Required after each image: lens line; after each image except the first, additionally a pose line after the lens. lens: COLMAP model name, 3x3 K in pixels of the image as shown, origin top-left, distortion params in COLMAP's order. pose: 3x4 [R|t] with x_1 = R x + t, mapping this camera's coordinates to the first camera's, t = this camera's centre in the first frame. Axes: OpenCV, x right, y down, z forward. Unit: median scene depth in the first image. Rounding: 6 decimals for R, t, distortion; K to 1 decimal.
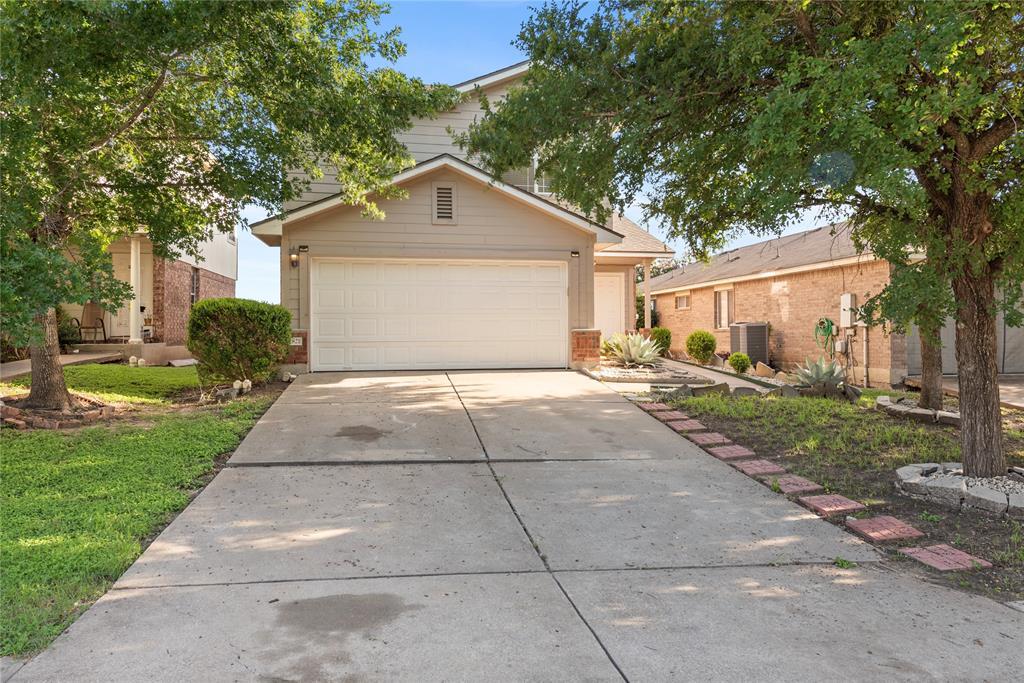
lens RADIAL K [[697.1, 0, 514.0], [0, 697.1, 339.4], [0, 0, 1]] dist [0.005584, -0.000146]
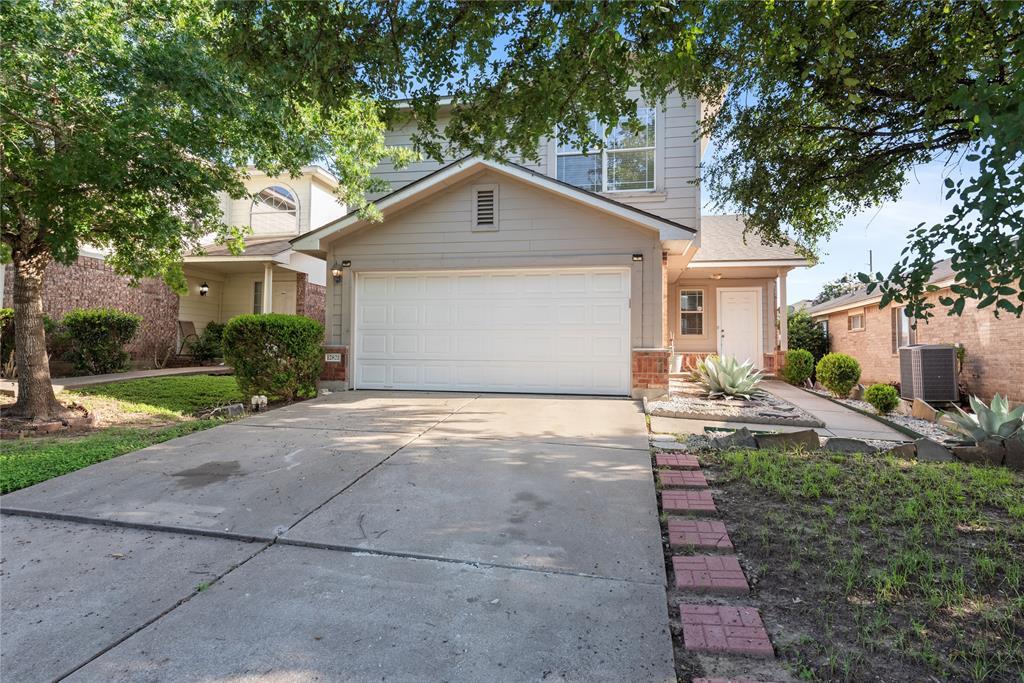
lens RADIAL K [[570.6, 0, 508.2], [0, 570.6, 334.9], [0, 0, 1]] dist [0.001351, -0.000103]
pose [[0.922957, 0.000381, -0.384903, 0.212035], [-0.018238, 0.998920, -0.042745, 0.000533], [0.384471, 0.046471, 0.921967, 0.336274]]
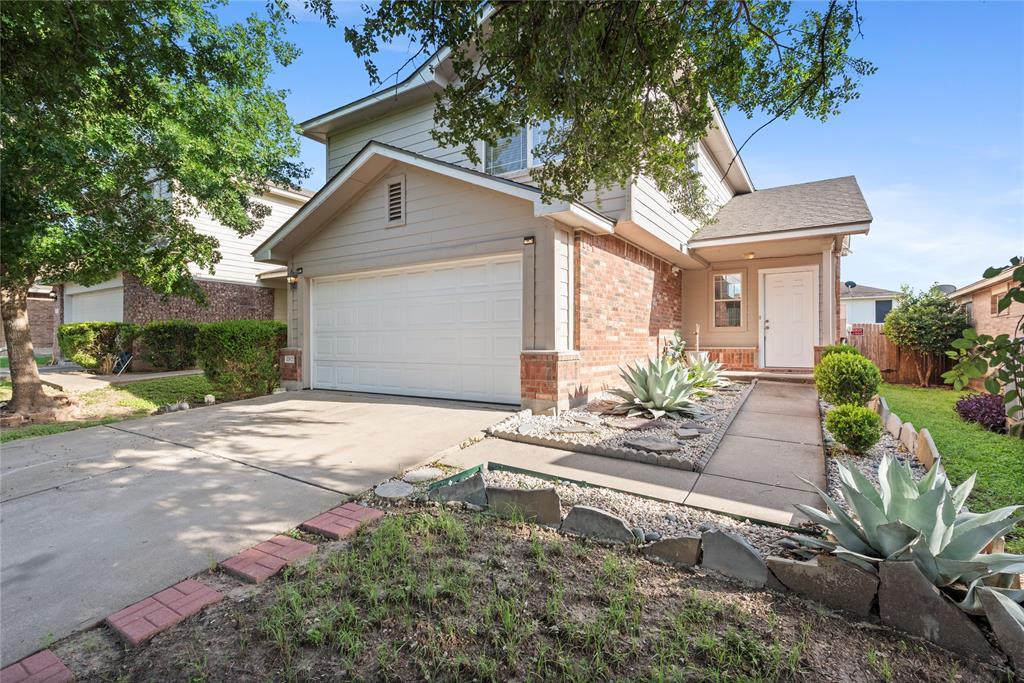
lens RADIAL K [[487.3, 0, 510.1], [0, 487.3, 341.9], [0, 0, 1]] dist [0.004859, 0.000368]
pose [[0.722541, 0.000952, -0.691327, 0.415980], [-0.008059, 0.999943, -0.007046, -0.020059], [0.691281, 0.010662, 0.722508, 0.665822]]
